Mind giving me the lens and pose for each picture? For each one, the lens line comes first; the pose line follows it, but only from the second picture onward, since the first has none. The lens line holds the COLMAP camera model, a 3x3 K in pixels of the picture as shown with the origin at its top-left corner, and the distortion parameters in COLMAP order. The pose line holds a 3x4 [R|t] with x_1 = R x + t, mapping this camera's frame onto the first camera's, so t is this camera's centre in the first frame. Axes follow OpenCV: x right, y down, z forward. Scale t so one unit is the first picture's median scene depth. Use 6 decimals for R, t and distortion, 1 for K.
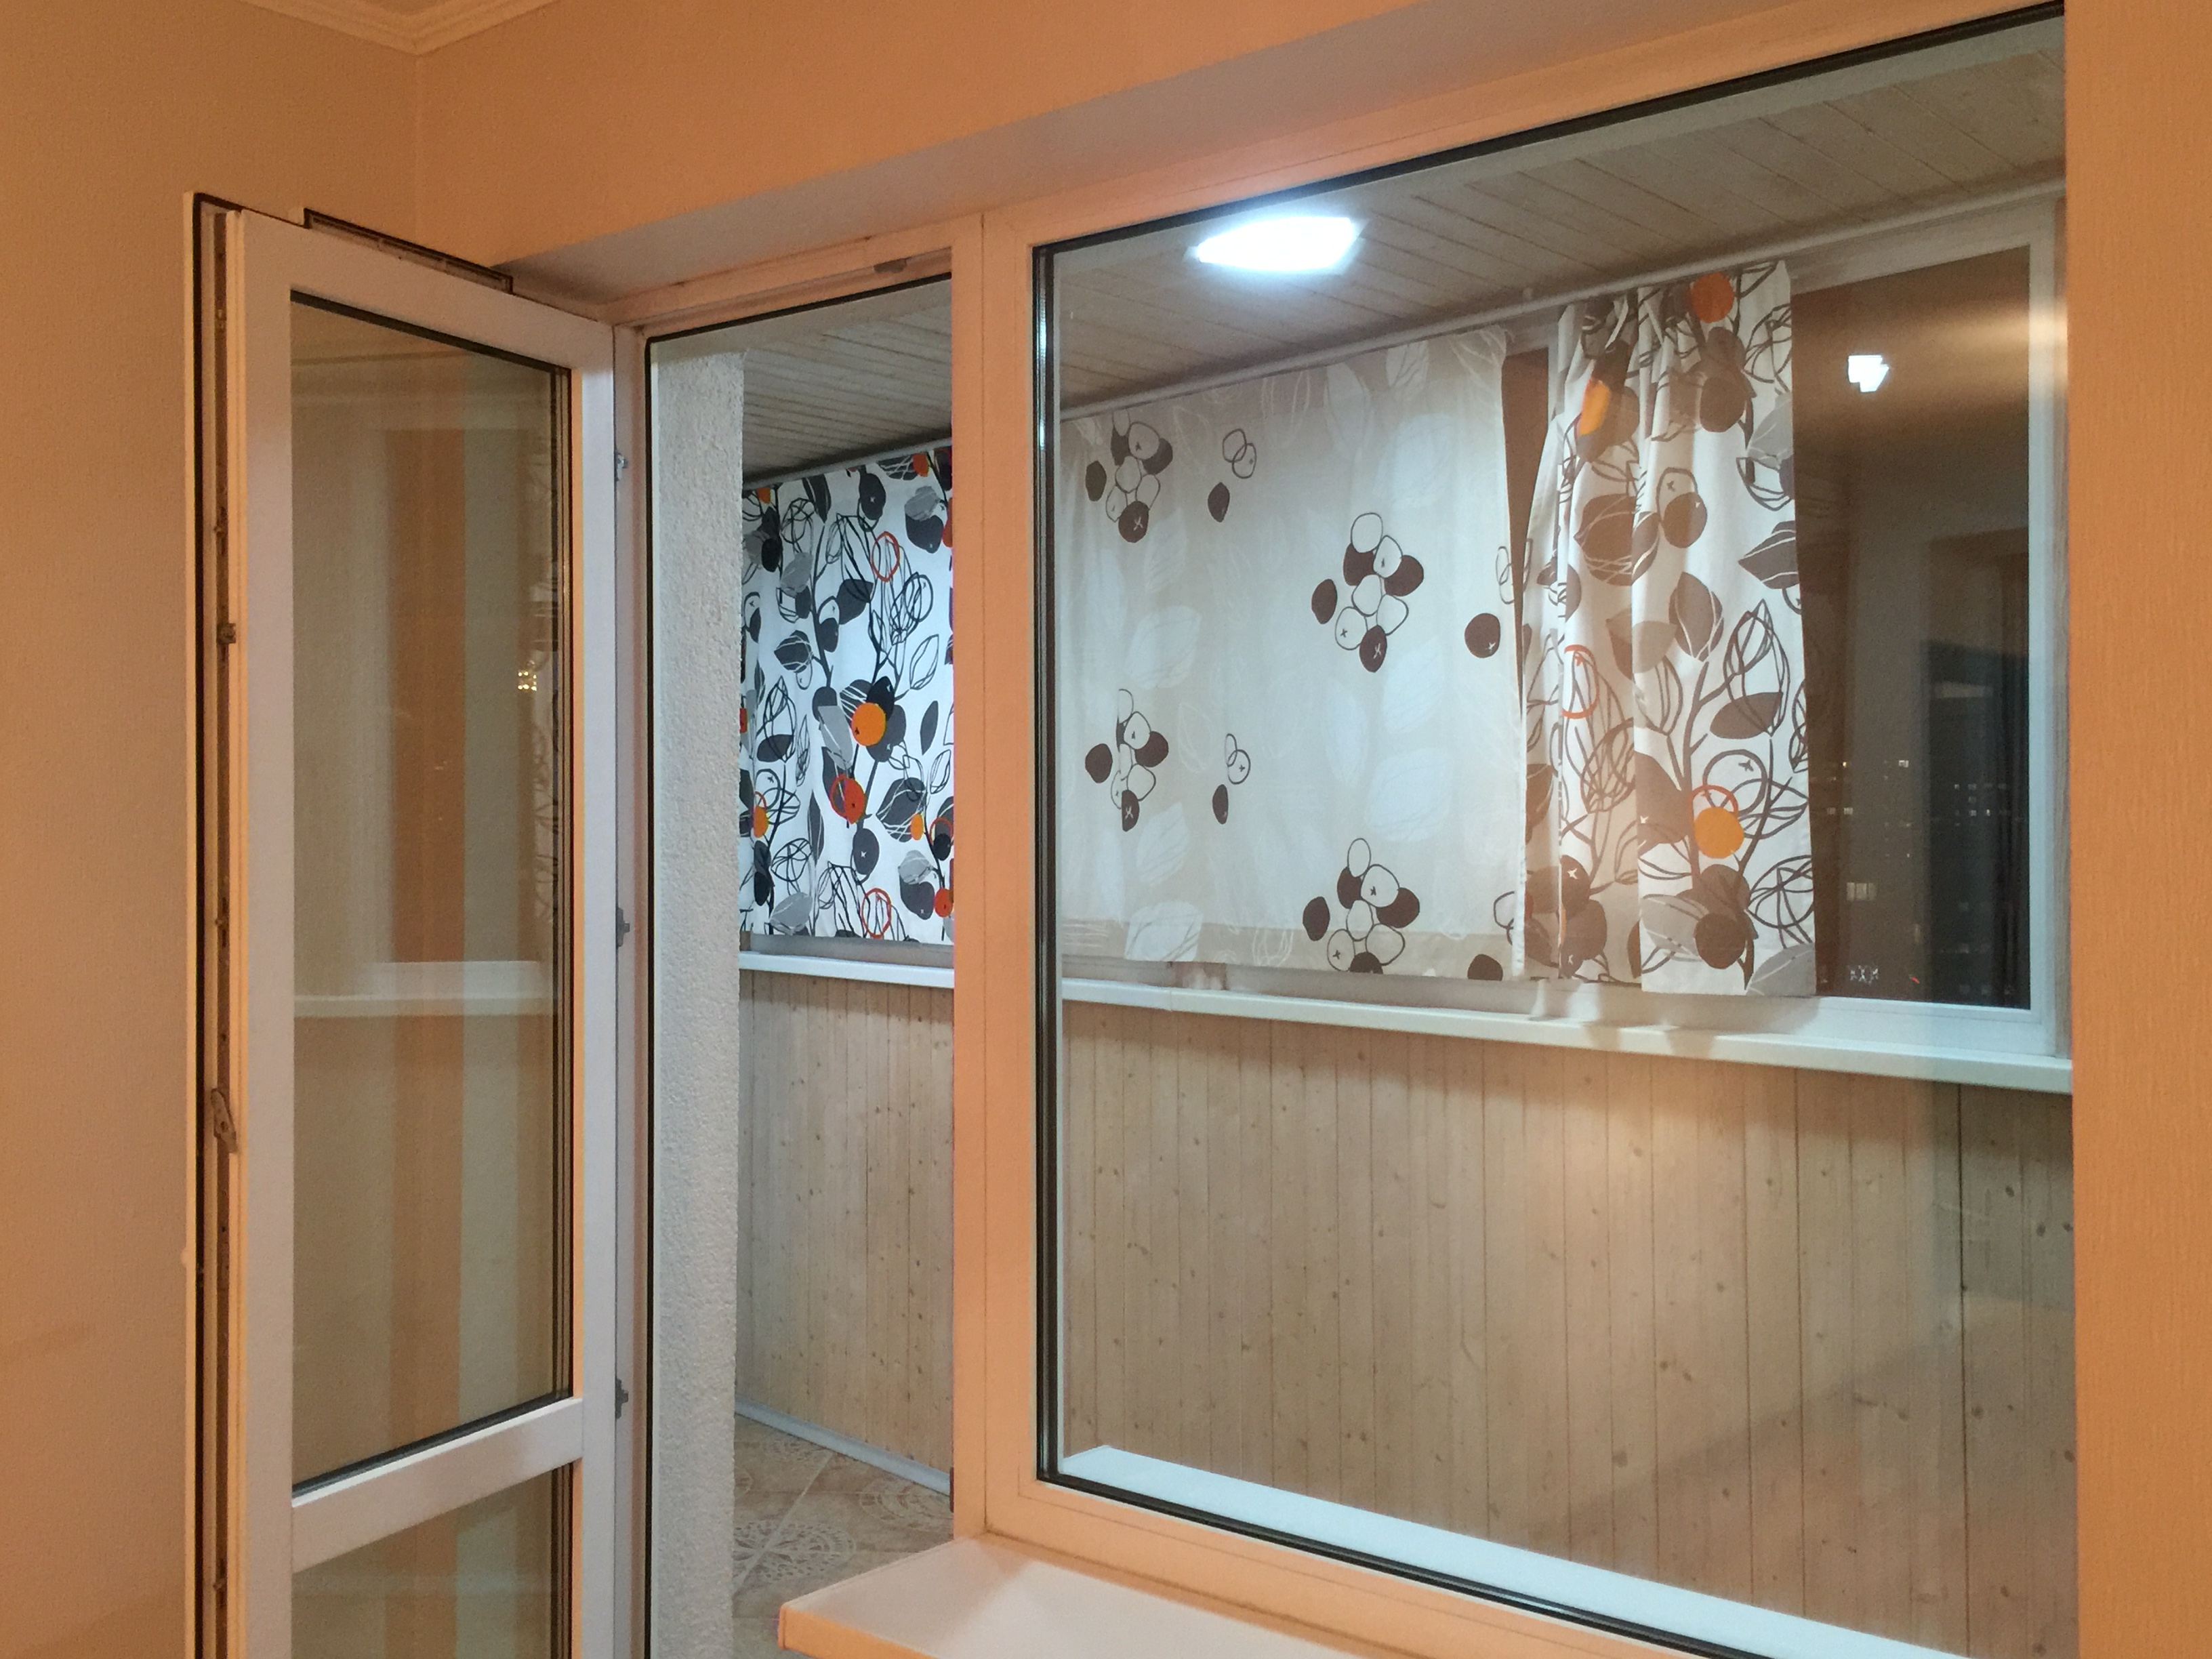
lens RADIAL K [[2260.7, 0, 1097.8], [0, 2260.7, 812.7], [0, 0, 1]] dist [0.059214, 0.000000]
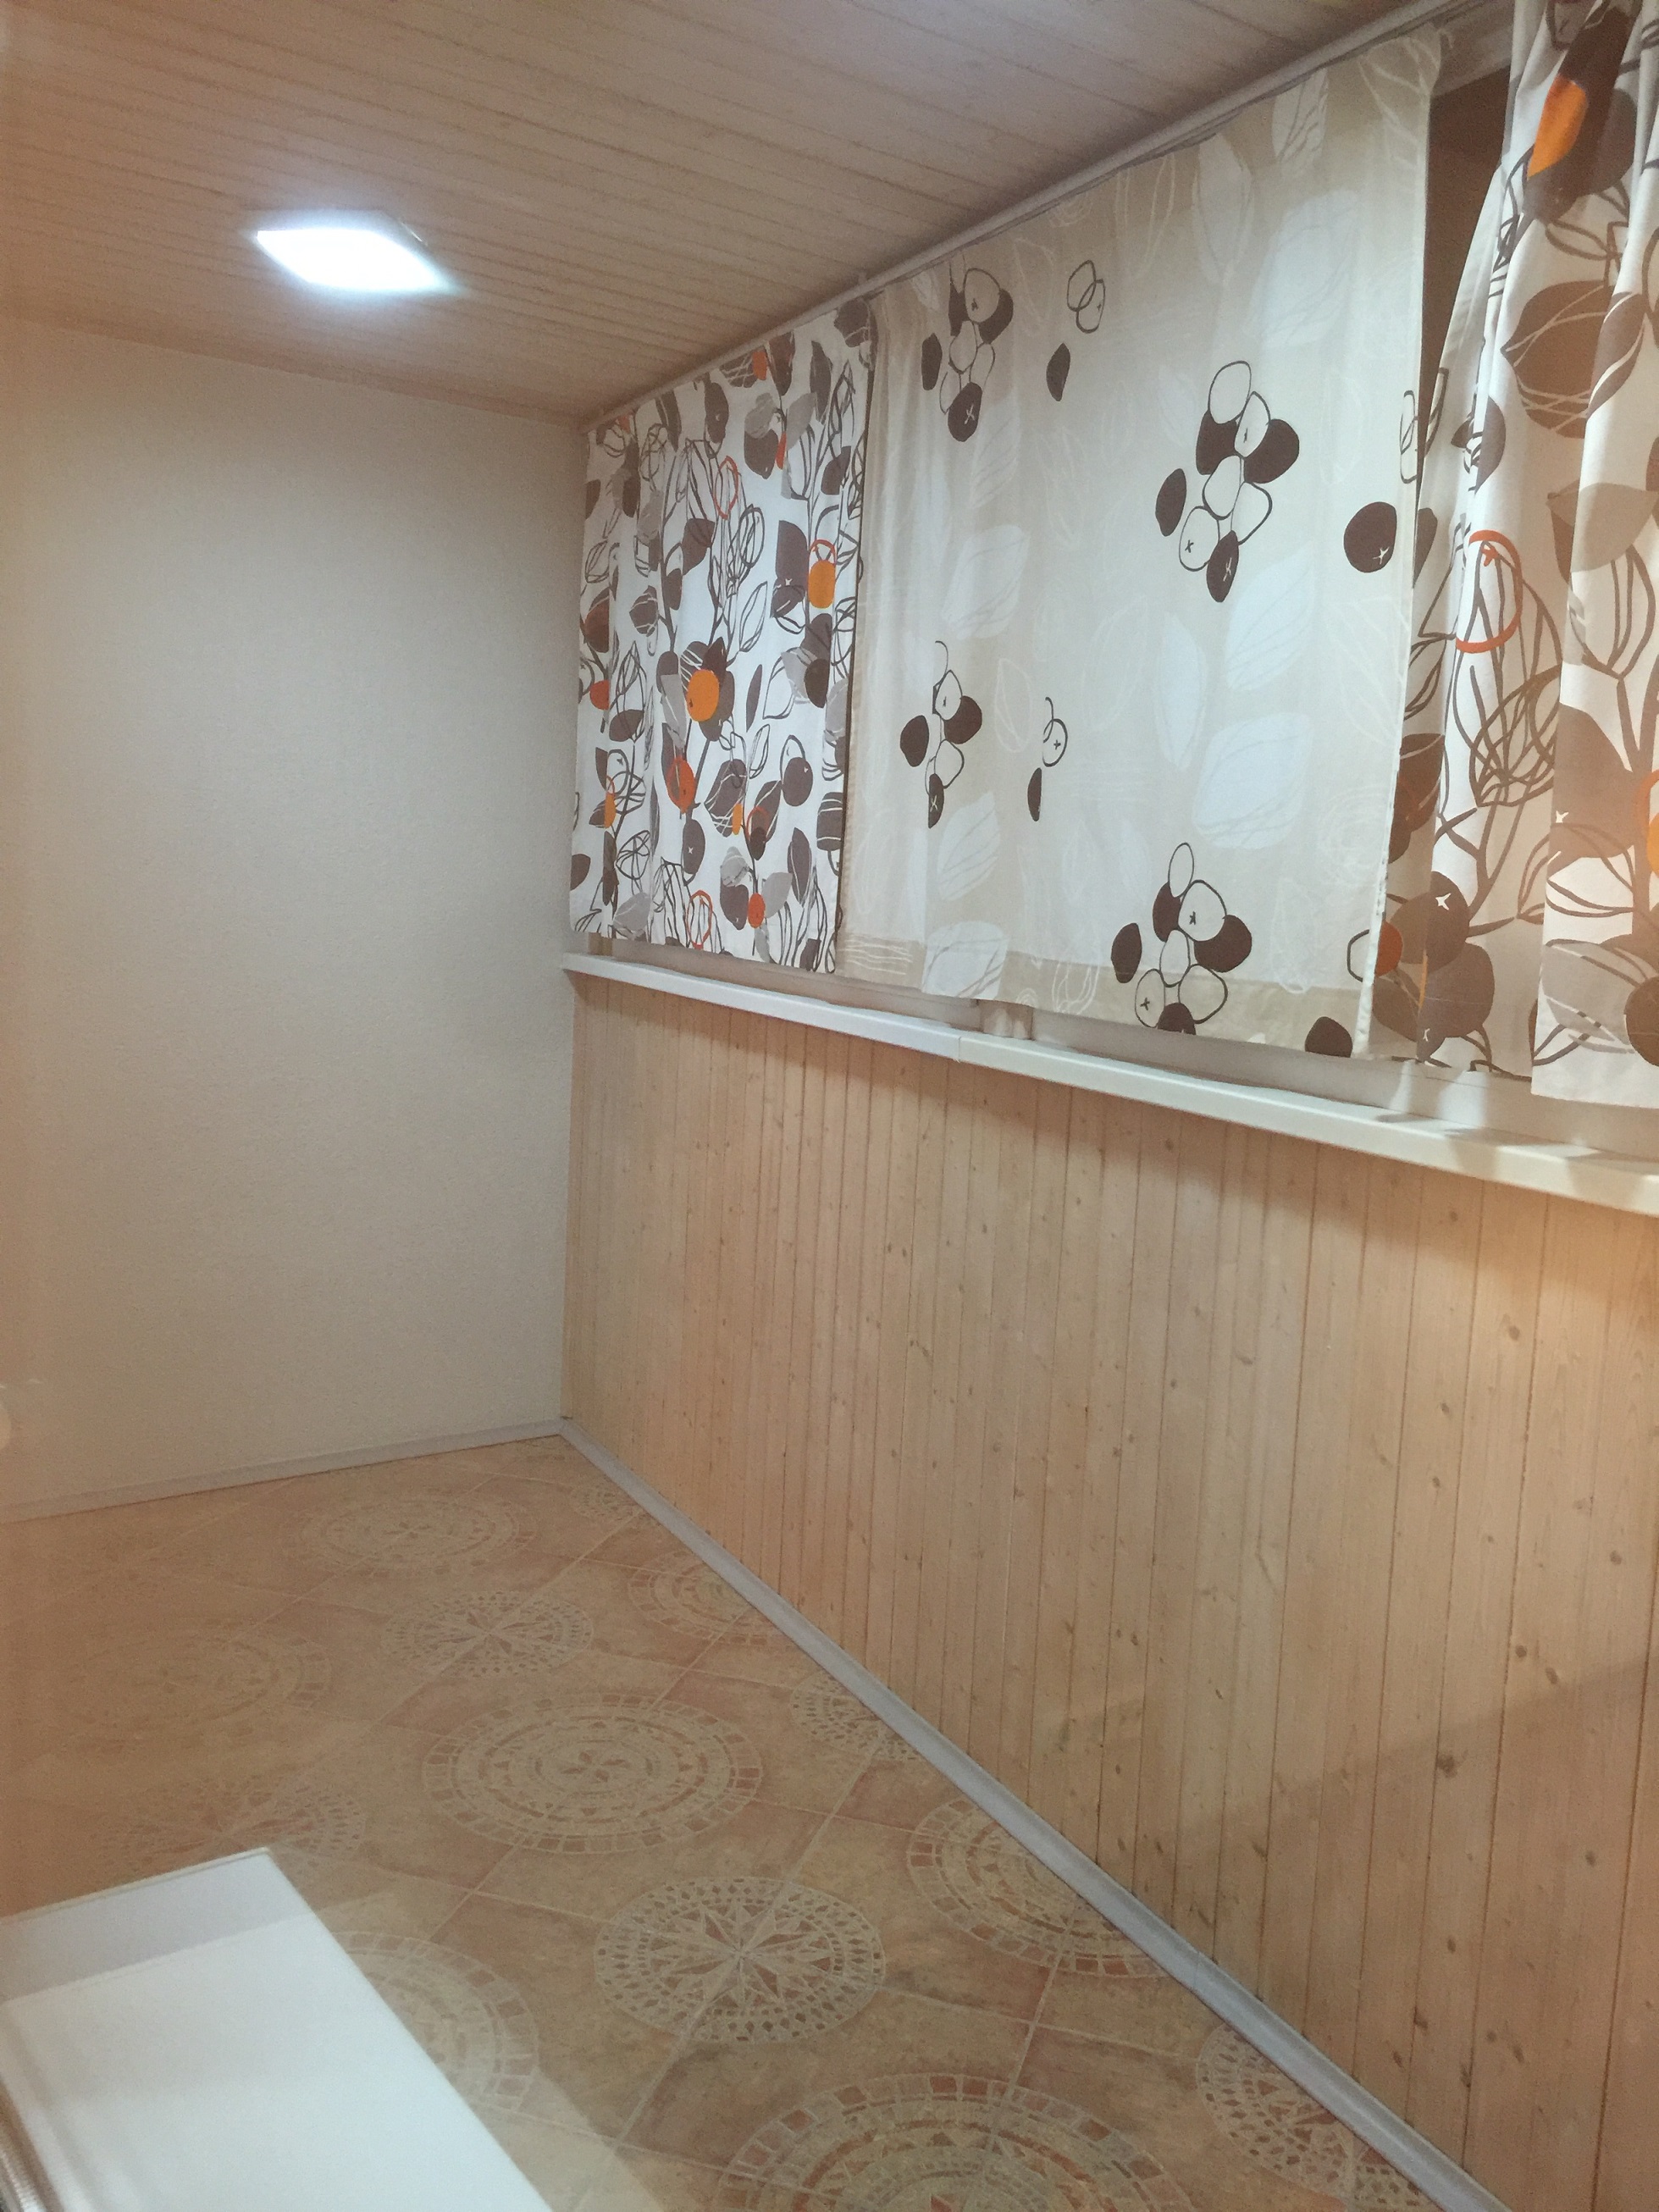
lens RADIAL K [[1904.1, 0, 829.9], [0, 1904.1, 1099.0], [0, 0, 1]] dist [0.069784, -0.098383]
pose [[0.970986, 0.080475, -0.225191, 0.153143], [-0.051531, 0.989965, 0.131585, 0.018057], [0.233520, -0.116162, 0.965388, 0.395157]]
